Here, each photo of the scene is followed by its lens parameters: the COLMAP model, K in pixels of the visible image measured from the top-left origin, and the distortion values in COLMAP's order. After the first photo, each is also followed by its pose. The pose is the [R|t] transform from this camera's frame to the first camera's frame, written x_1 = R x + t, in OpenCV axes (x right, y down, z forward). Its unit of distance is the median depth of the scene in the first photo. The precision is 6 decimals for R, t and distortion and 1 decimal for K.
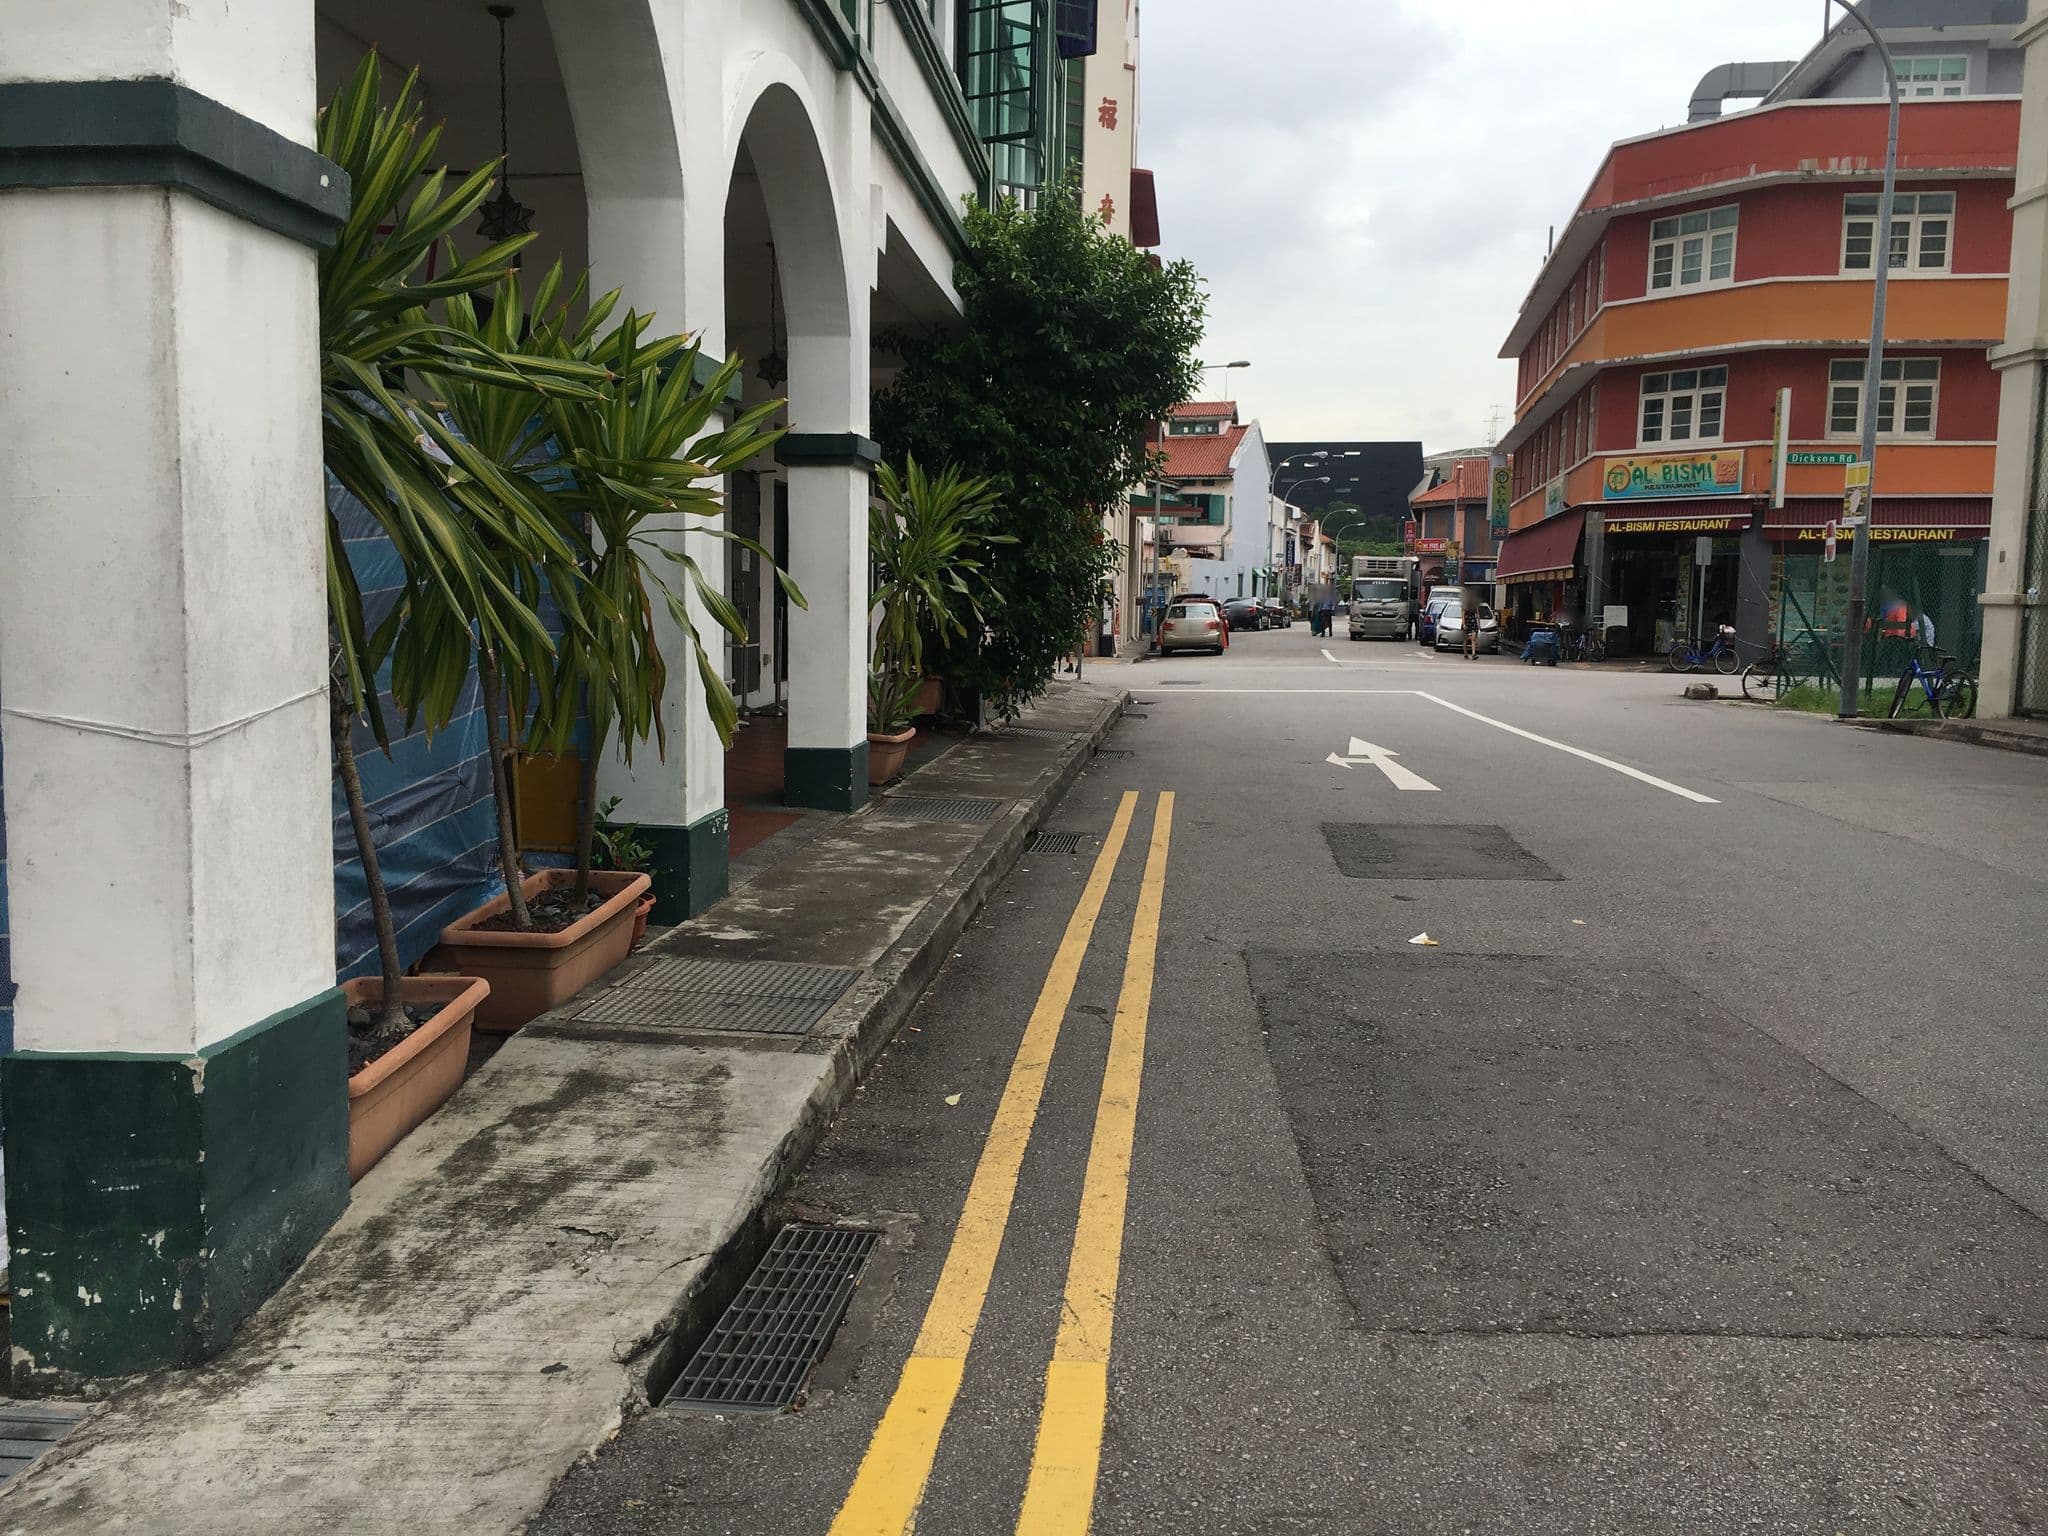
lens RADIAL K [[1815.3, 0, 988.4], [0, 1815.3, 836.3], [0, 0, 1]] dist [0.078915, -0.101357]
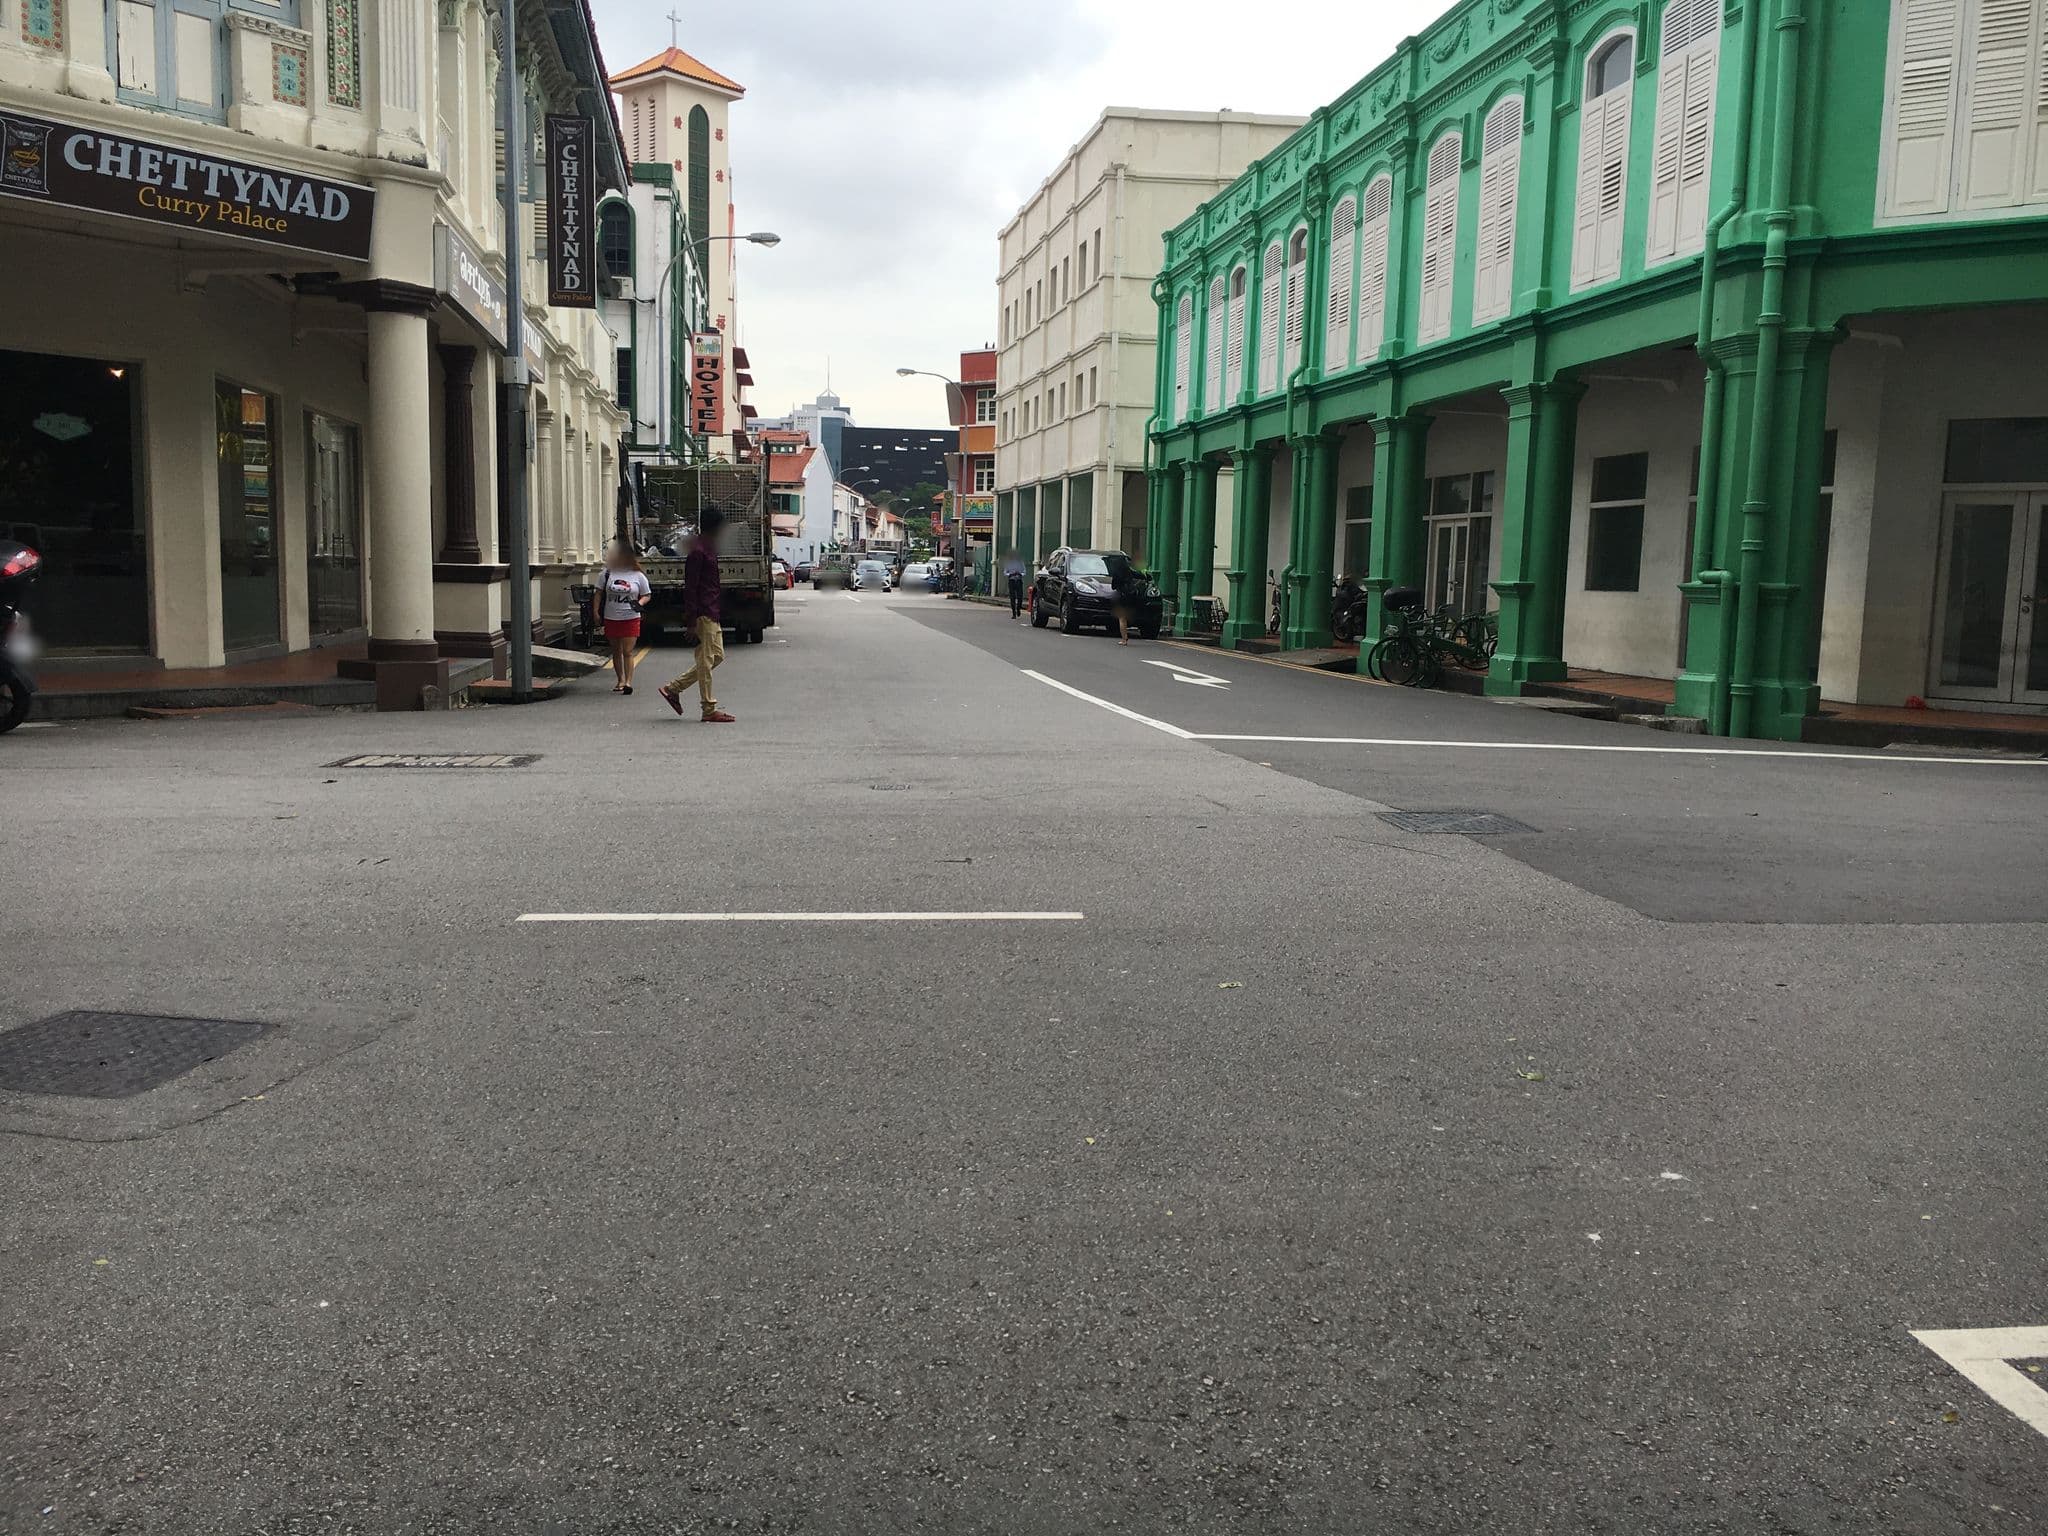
lens RADIAL K [[1841.7, 0, 1024.0], [0, 1841.7, 768.0], [0, 0, 1]] dist [0.079610, -0.121626]
pose [[0.974029, -0.012297, 0.226089, -0.086600], [0.017014, 0.999676, -0.018925, 0.159383], [-0.225783, 0.022281, 0.973923, -1.170548]]
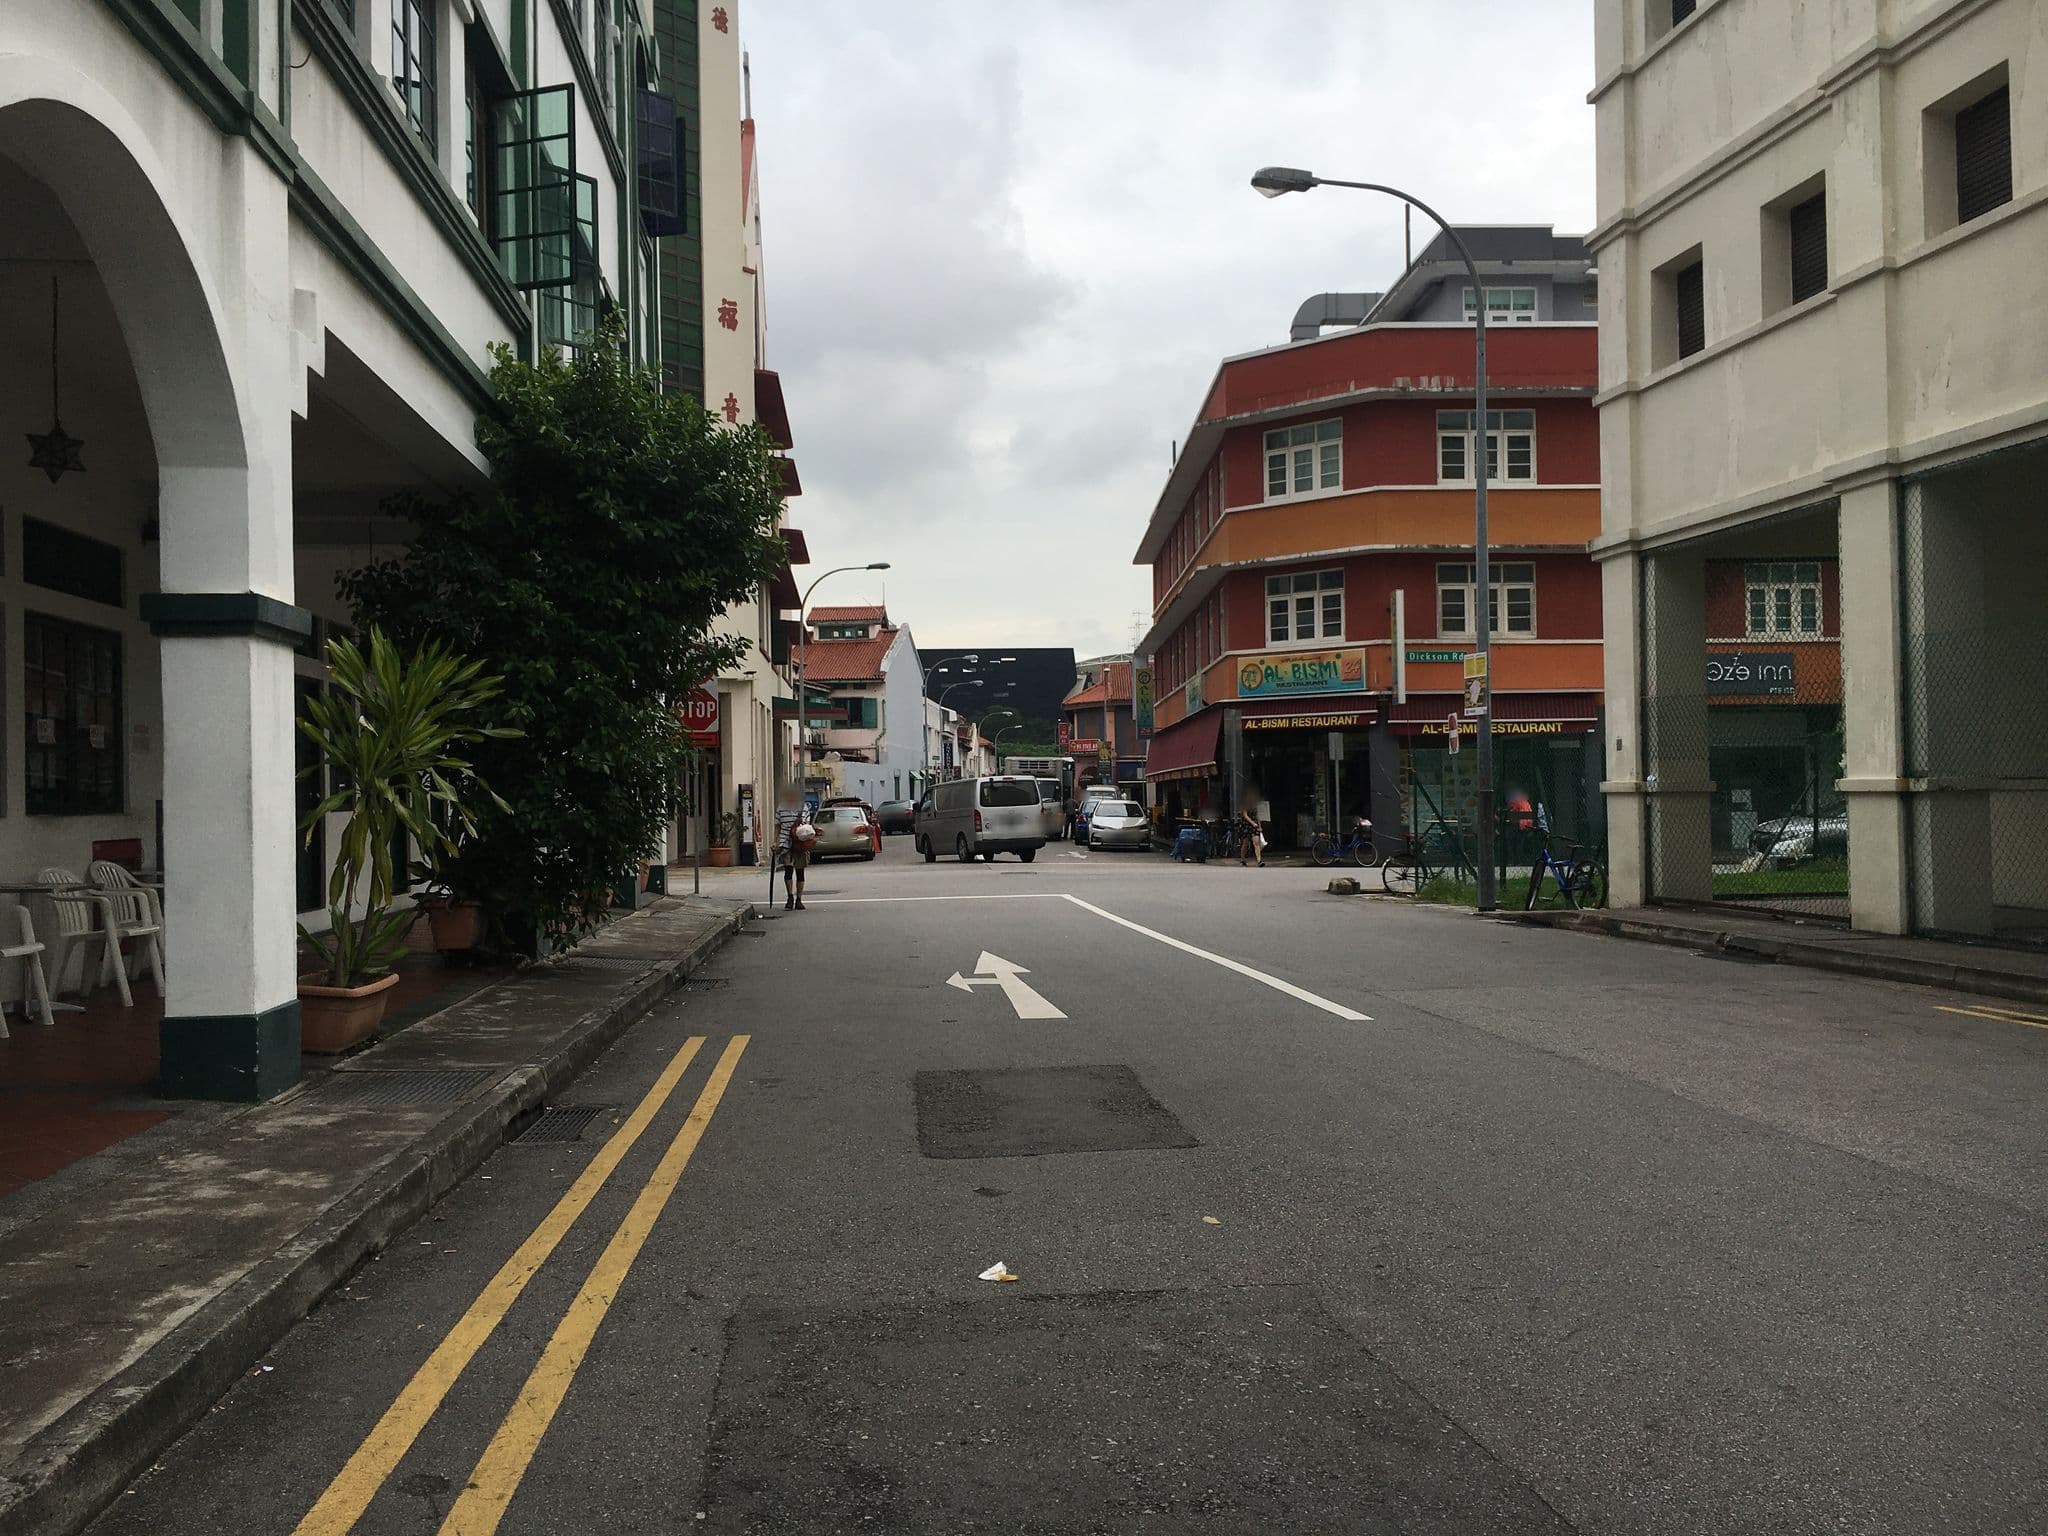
lens RADIAL K [[1841.7, 0, 1024.0], [0, 1841.7, 768.0], [0, 0, 1]] dist [0.079610, -0.121626]
pose [[0.979979, -0.019221, 0.198173, 0.019518], [0.048439, 0.988440, -0.143668, -0.005847], [-0.193120, 0.150391, 0.969581, 0.048823]]
